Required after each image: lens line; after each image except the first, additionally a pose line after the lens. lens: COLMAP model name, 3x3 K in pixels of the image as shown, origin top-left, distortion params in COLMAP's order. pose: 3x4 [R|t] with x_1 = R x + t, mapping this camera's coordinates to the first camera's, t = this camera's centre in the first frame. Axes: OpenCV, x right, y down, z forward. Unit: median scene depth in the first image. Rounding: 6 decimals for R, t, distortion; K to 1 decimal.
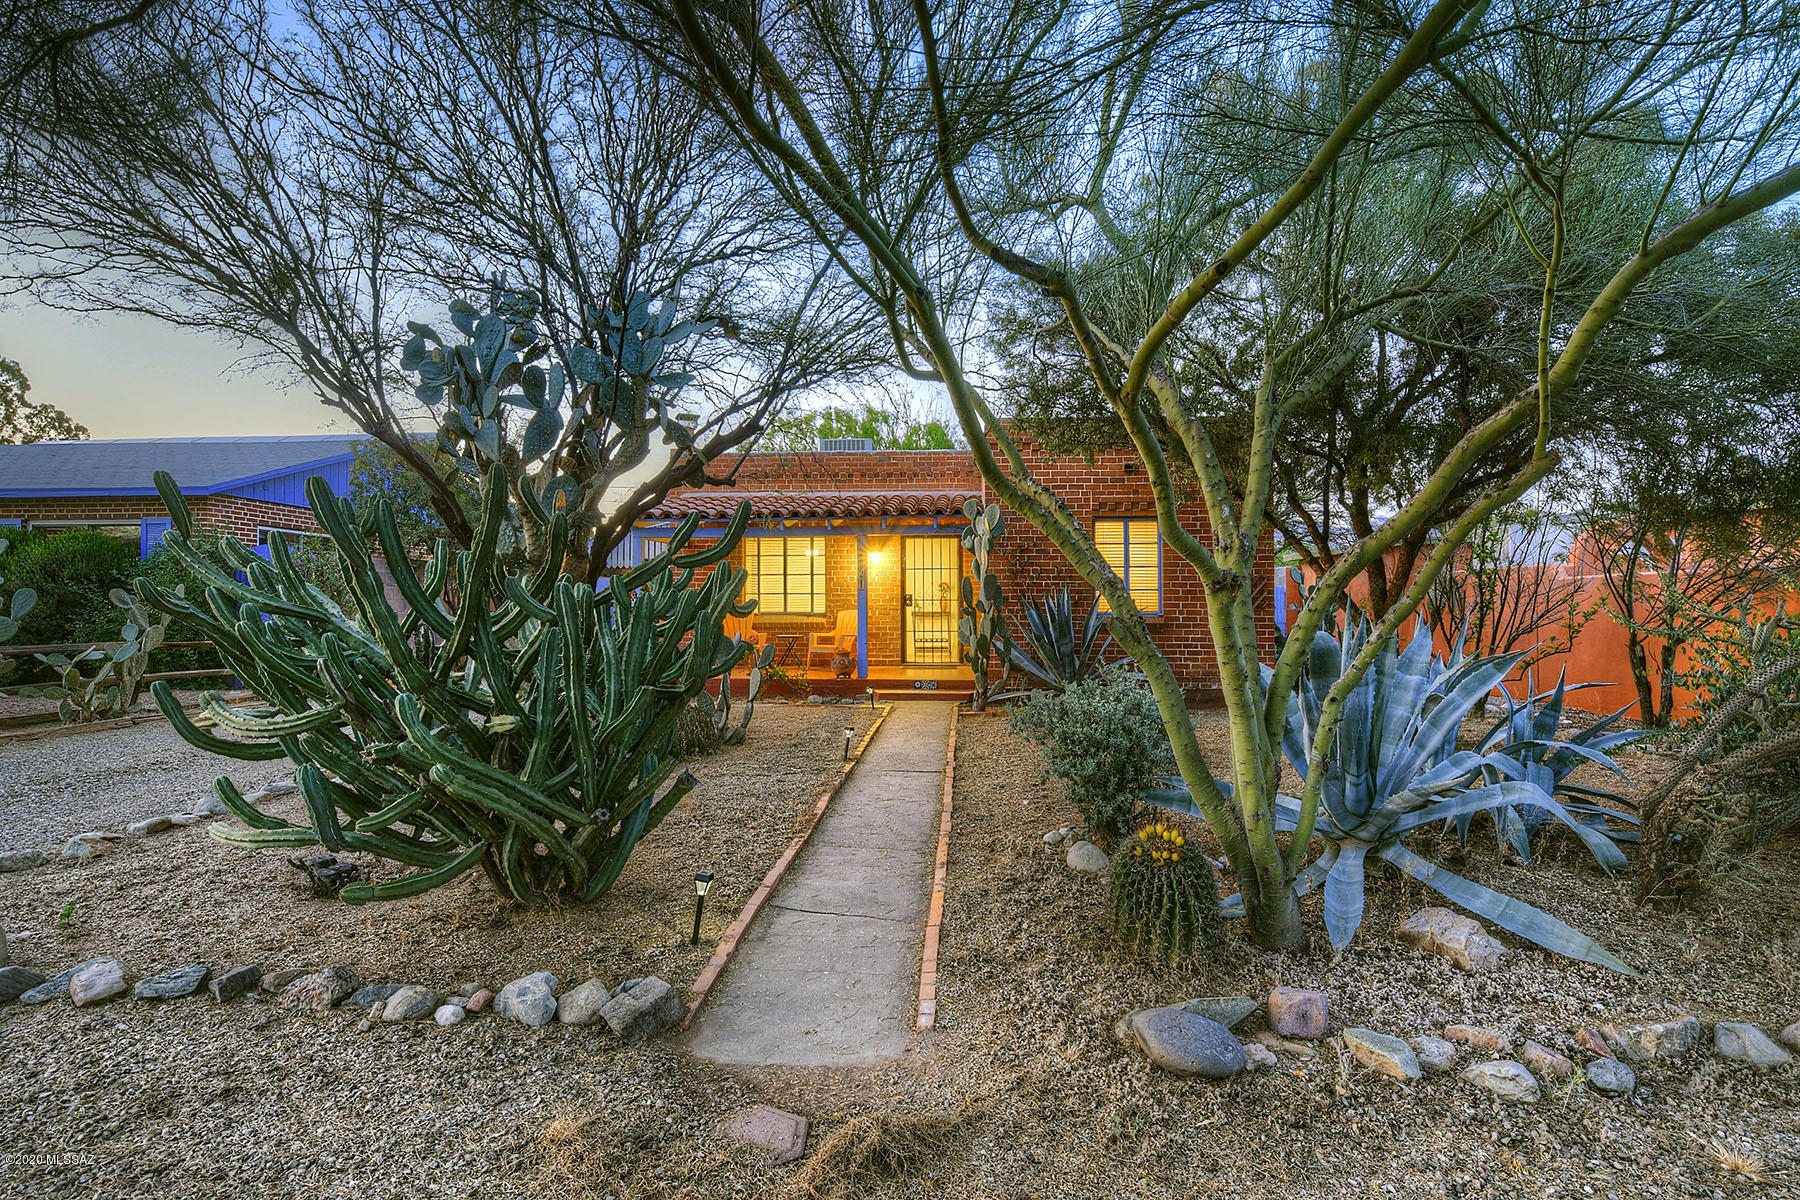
lens RADIAL K [[828.9, 0, 899.4], [0, 828.9, 603.1], [0, 0, 1]] dist [-0.000023, 0.000000]
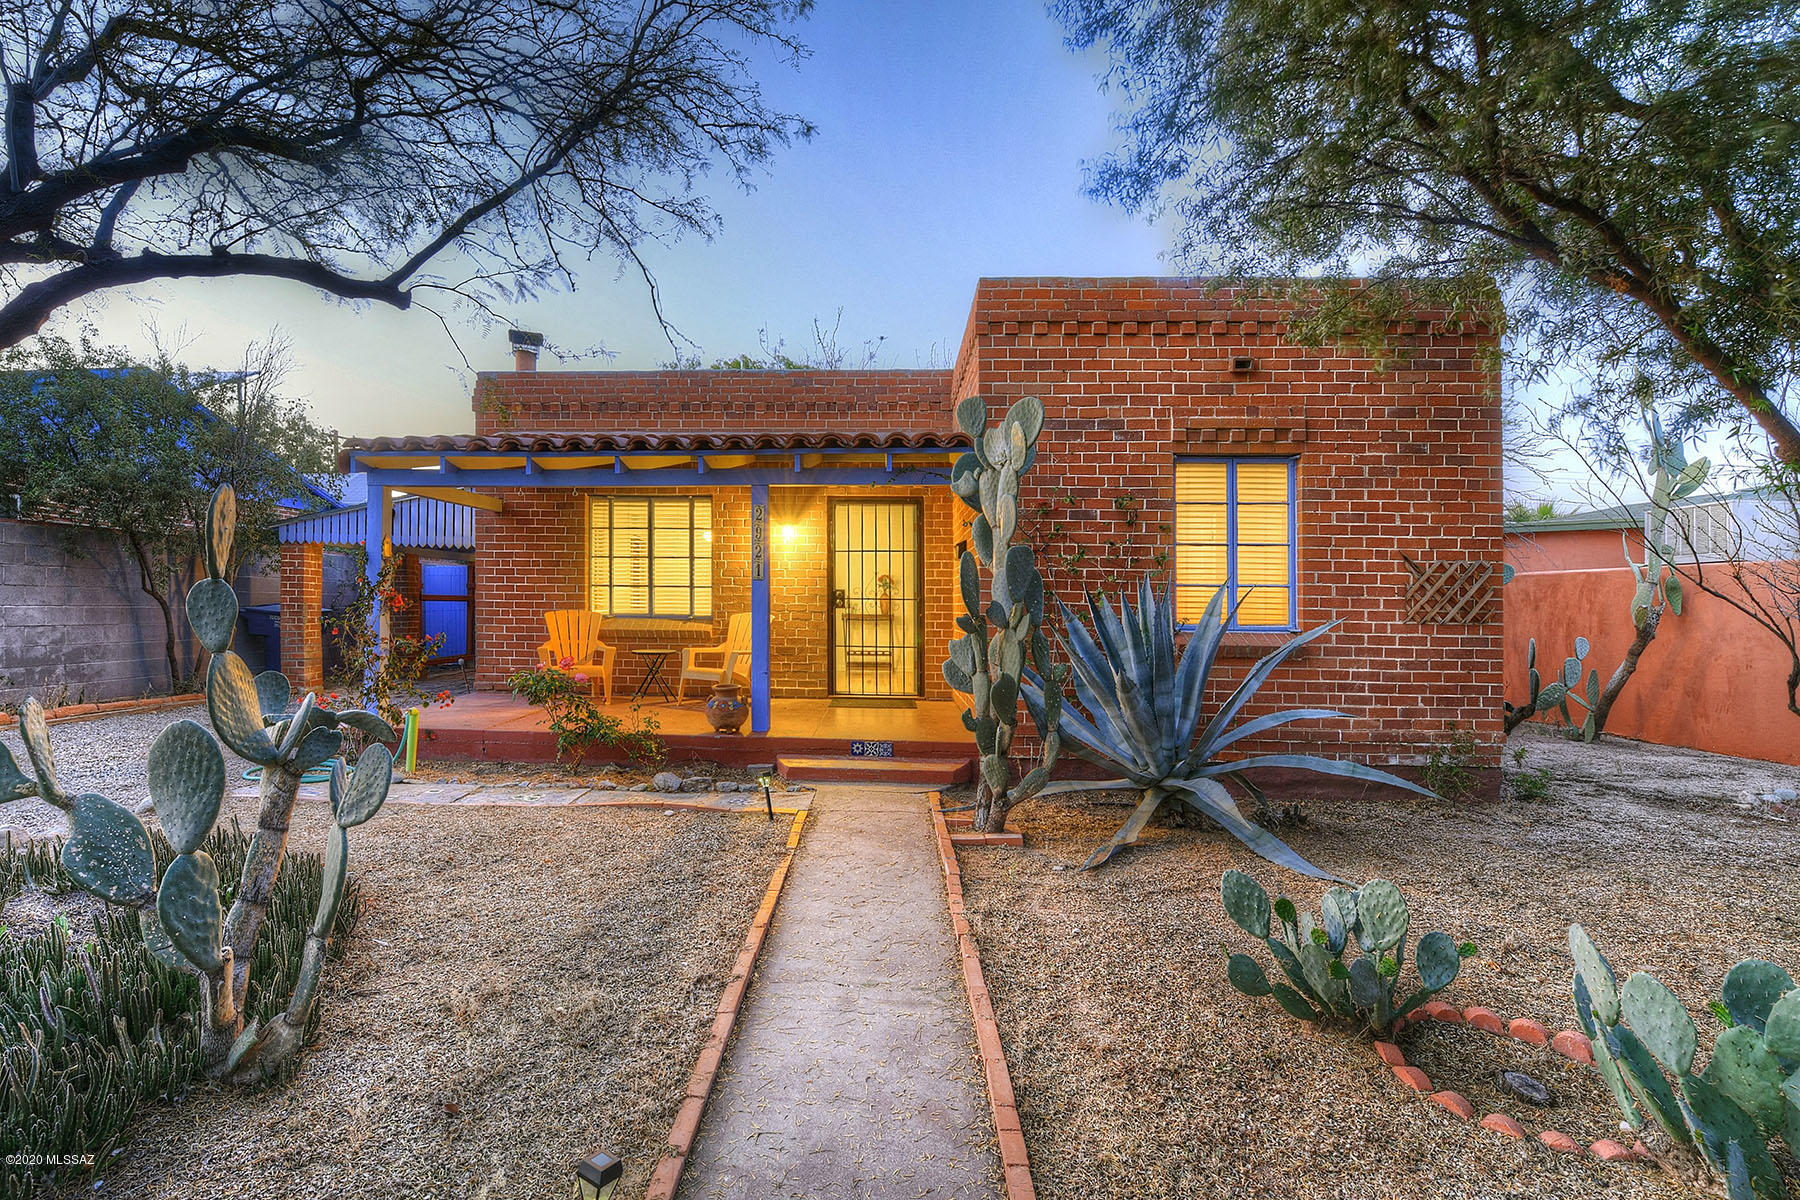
lens RADIAL K [[745.1, 0, 943.3], [0, 745.1, 648.0], [0, 0, 1]] dist [-0.017000, -0.000207]
pose [[0.987552, 0.000872, 0.157292, -0.000293], [-0.011063, 0.997893, 0.063927, -0.002939], [-0.156905, -0.064871, 0.985481, 0.417135]]
